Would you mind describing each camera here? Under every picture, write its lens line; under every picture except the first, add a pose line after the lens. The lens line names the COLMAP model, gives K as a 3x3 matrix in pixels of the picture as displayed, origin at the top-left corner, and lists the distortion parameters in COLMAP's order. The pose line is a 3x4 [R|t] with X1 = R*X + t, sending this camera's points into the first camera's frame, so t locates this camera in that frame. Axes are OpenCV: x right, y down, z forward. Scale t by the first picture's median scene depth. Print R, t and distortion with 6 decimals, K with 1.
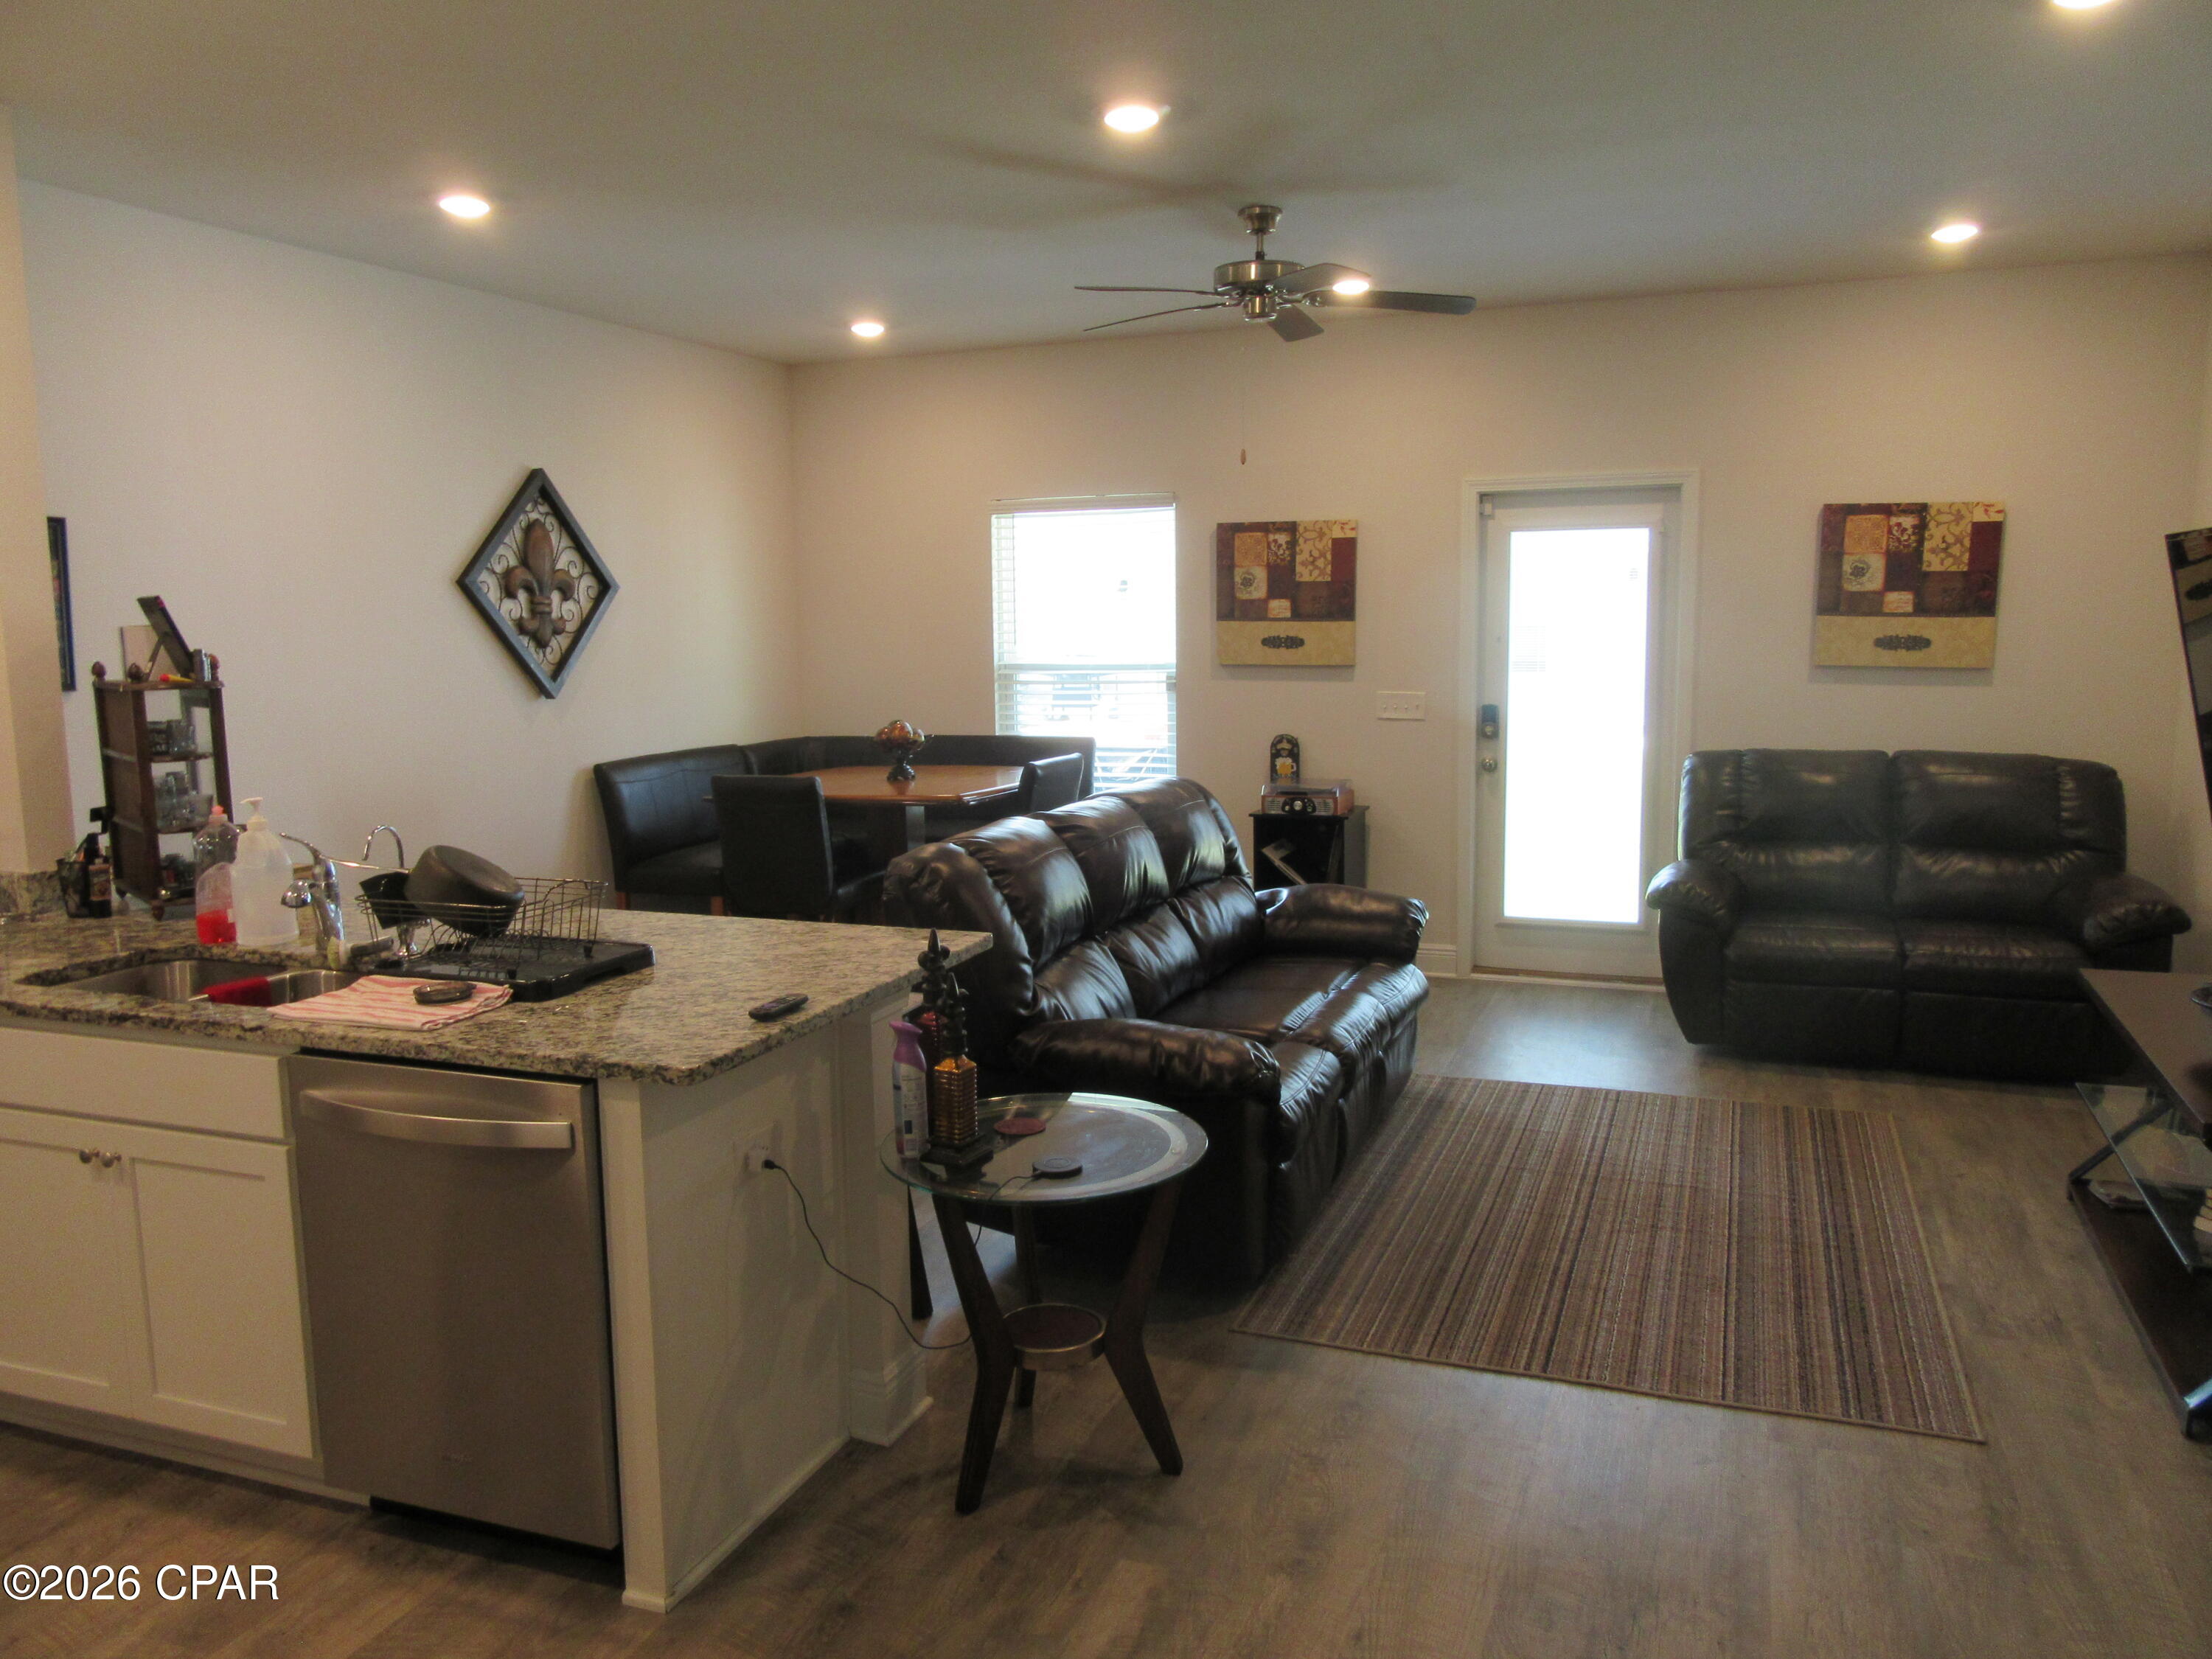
lens RADIAL K [[1648.8, 0, 1106.3], [0, 1648.8, 832.2], [0, 0, 1]] dist [-0.009388, 0.009918]
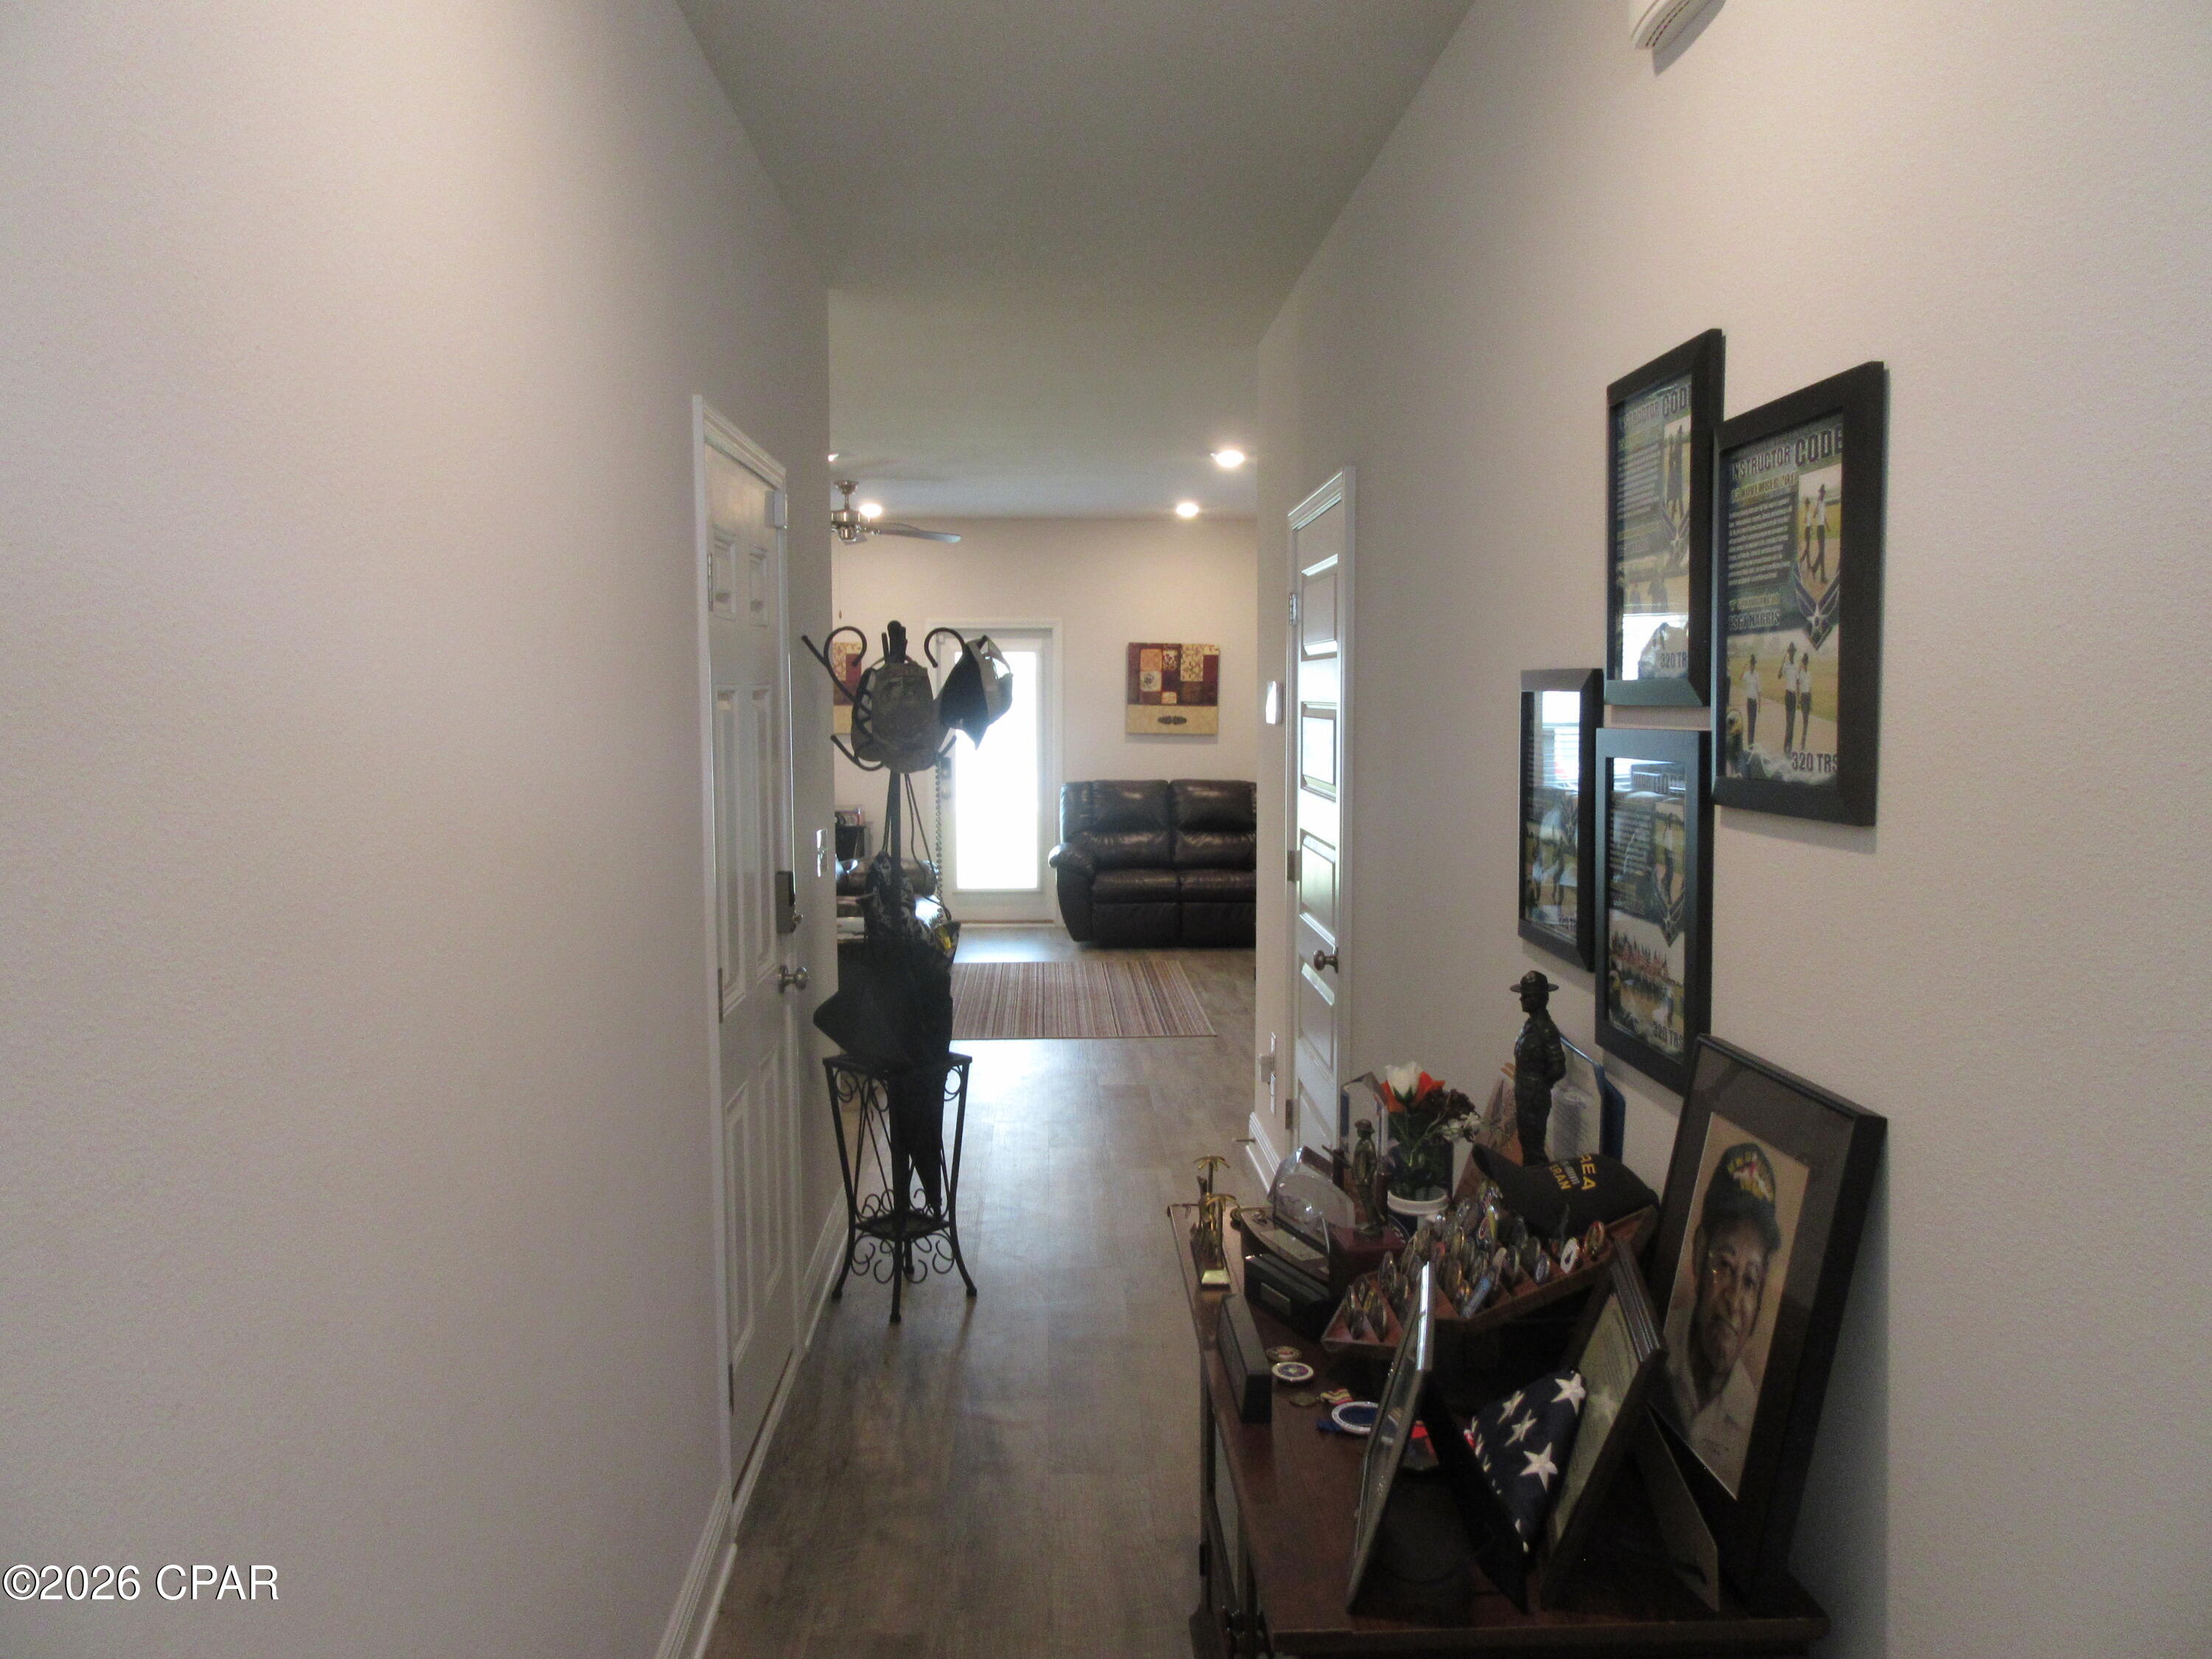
lens RADIAL K [[1648.8, 0, 1111.3], [0, 1648.8, 829.5], [0, 0, 1]] dist [-0.009388, 0.009918]
pose [[0.915964, -0.021453, 0.400686, -0.291774], [0.041653, 0.998259, -0.041769, 0.074041], [-0.399093, 0.054948, 0.915263, -0.595794]]
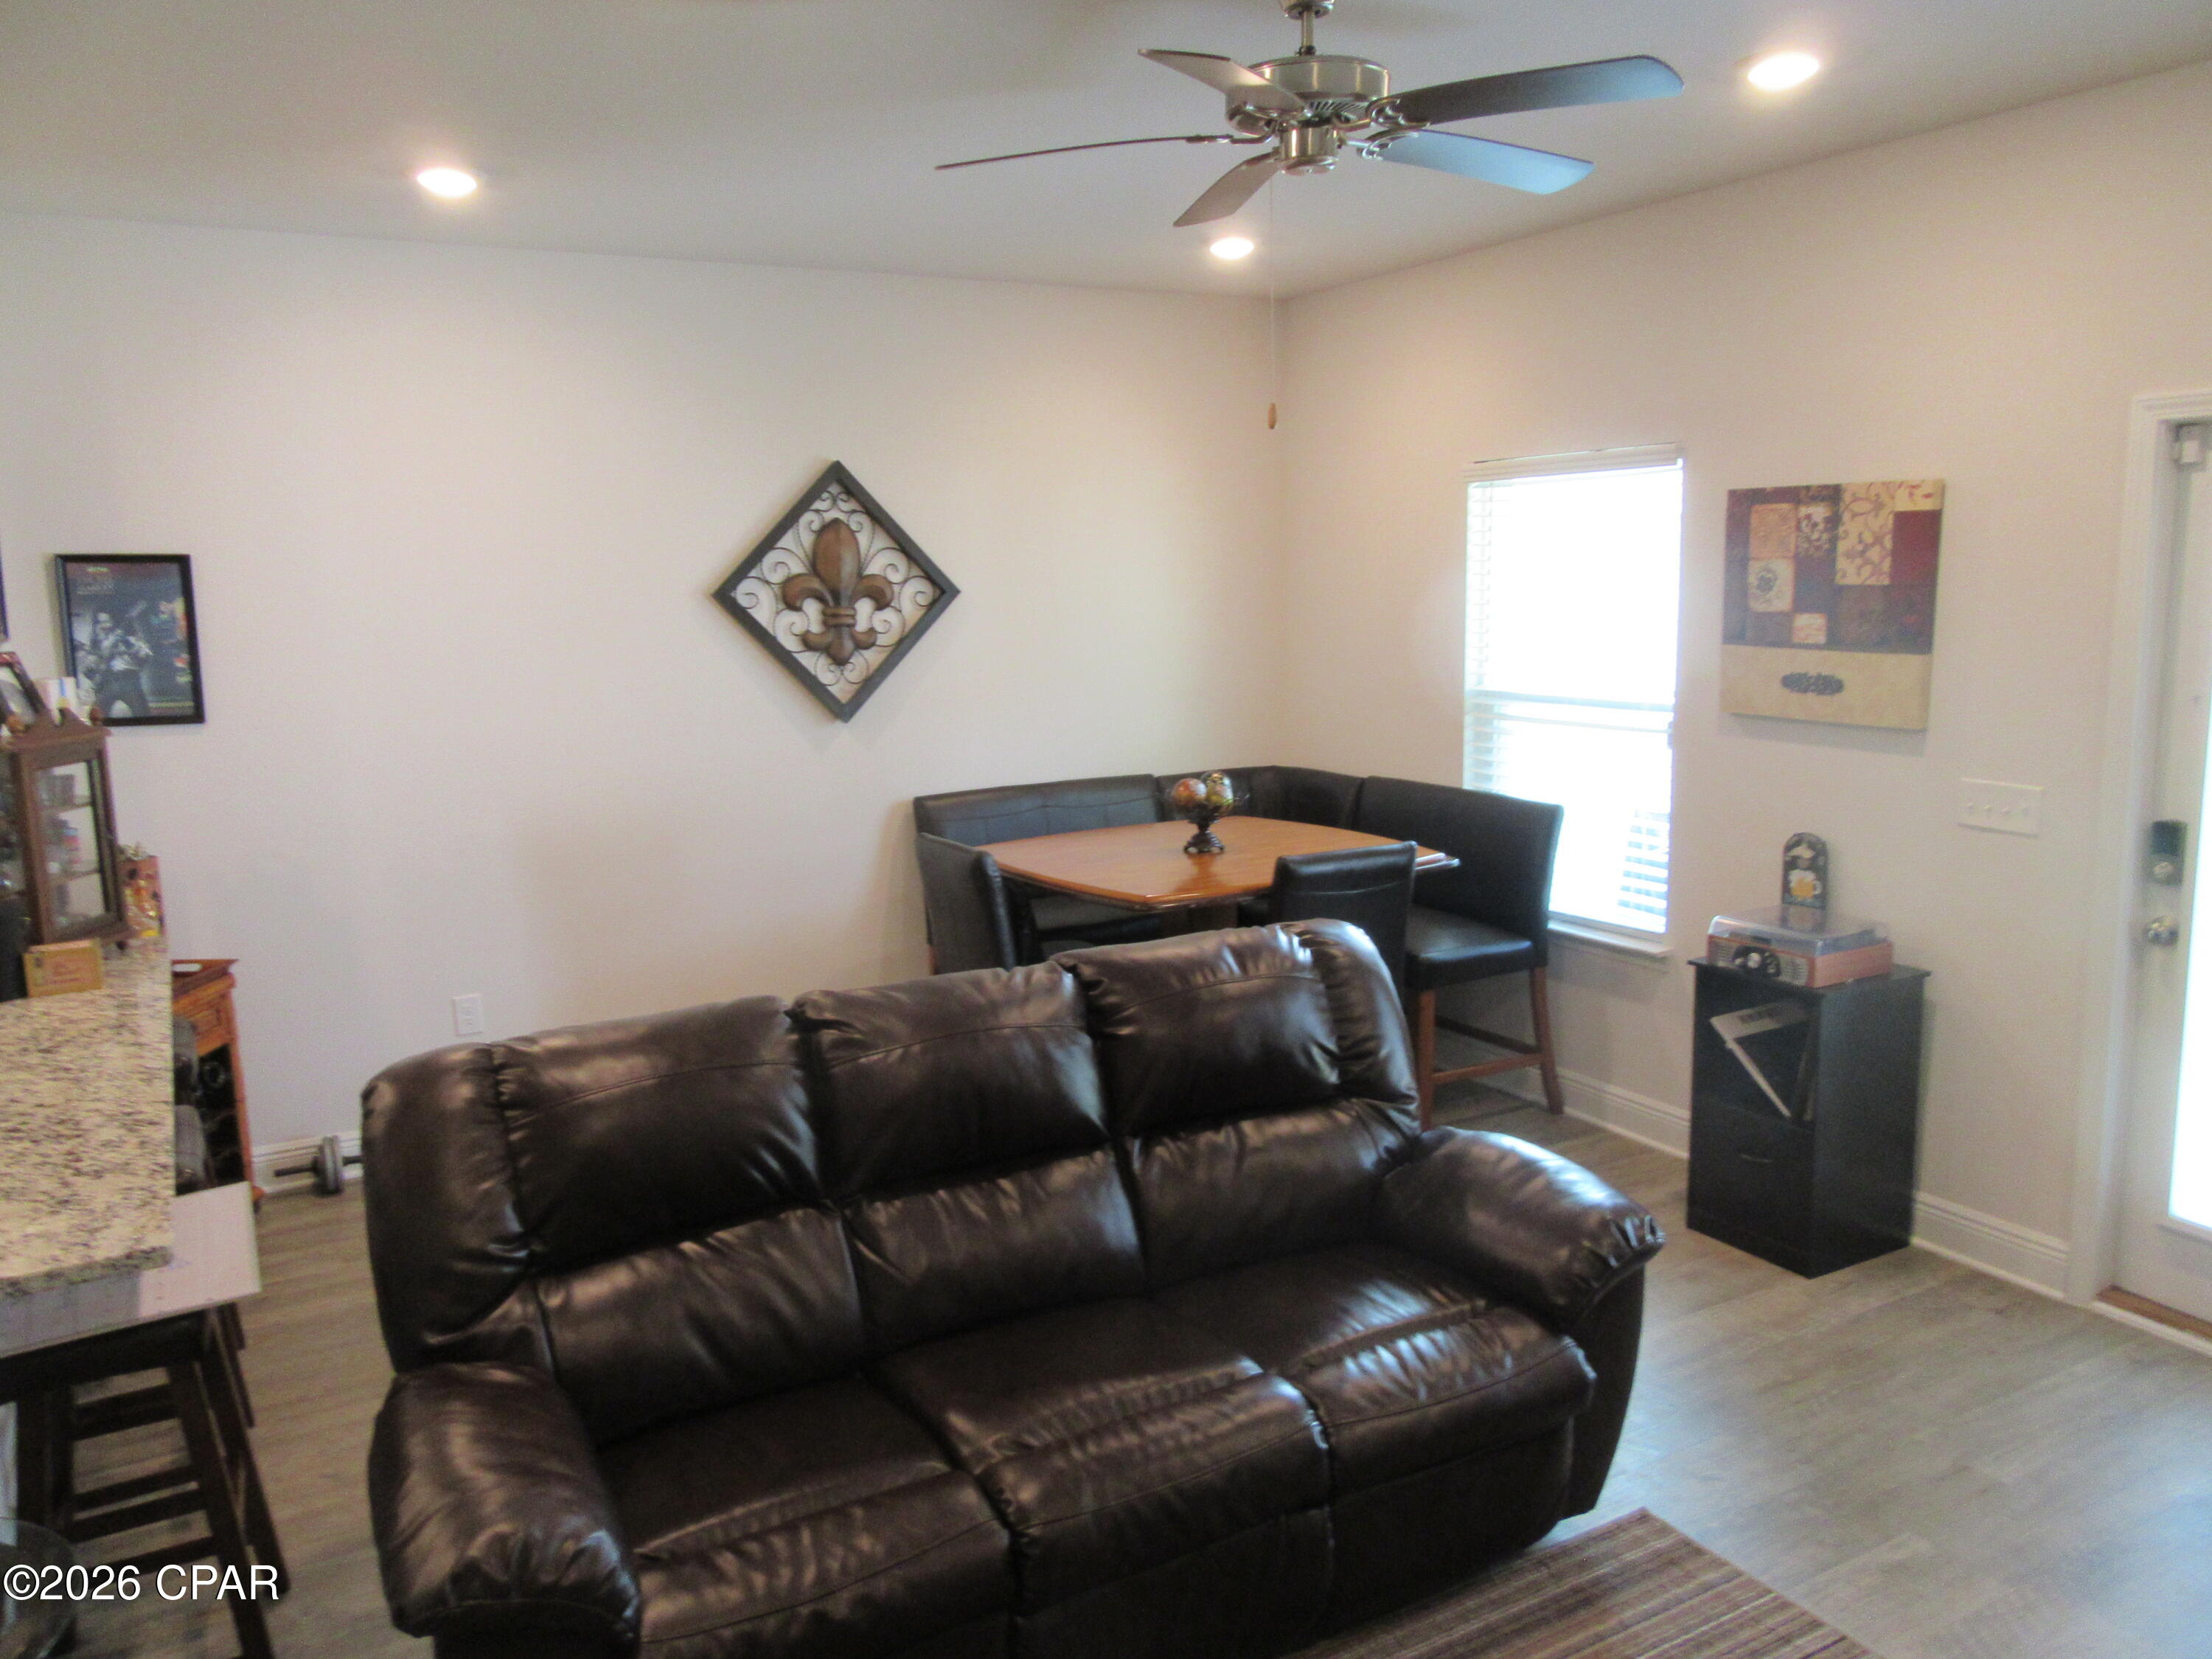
lens RADIAL K [[1648.8, 0, 1101.8], [0, 1648.8, 845.6], [0, 0, 1]] dist [-0.009388, 0.009918]
pose [[0.773459, 0.102757, -0.625461, 0.318464], [-0.073211, 0.994650, 0.072876, -0.088413], [0.629604, -0.010576, 0.776845, 0.393978]]
